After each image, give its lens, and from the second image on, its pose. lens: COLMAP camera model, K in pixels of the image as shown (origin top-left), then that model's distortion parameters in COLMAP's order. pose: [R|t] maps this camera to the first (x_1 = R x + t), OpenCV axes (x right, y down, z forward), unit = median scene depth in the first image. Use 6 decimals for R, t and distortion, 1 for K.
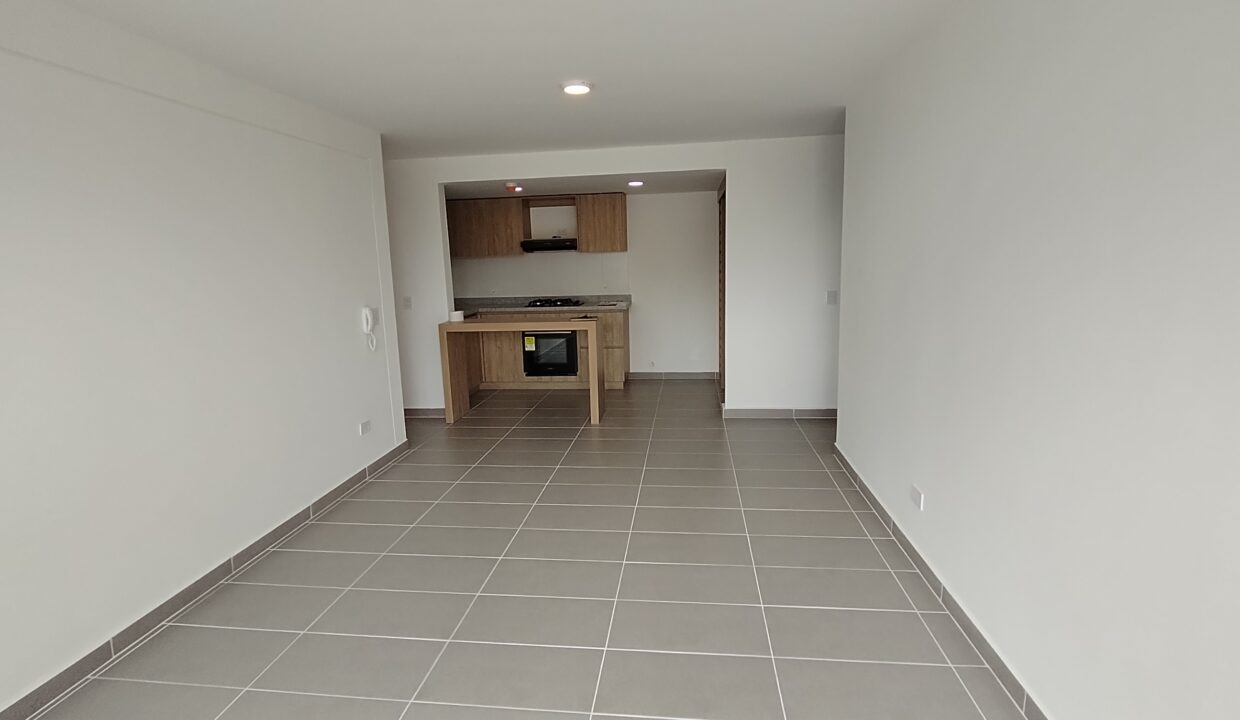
lens RADIAL K [[590.0, 0, 618.3], [0, 590.0, 345.4], [0, 0, 1]] dist [-0.001179, -0.000193]
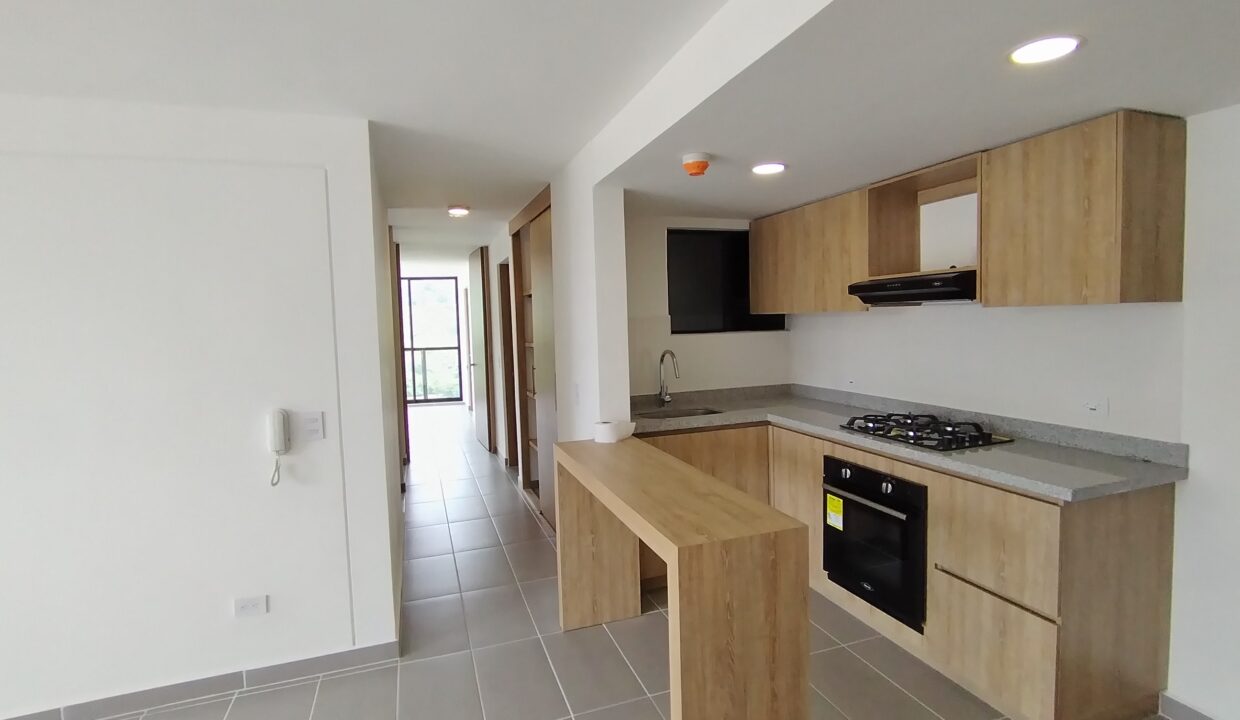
lens RADIAL K [[590.0, 0, 618.3], [0, 590.0, 345.4], [0, 0, 1]] dist [-0.001179, -0.000193]
pose [[0.441798, 0.056329, -0.895345, 0.166140], [-0.118232, 0.992977, 0.004131, -0.108195], [0.889290, 0.104034, 0.445355, 0.639528]]
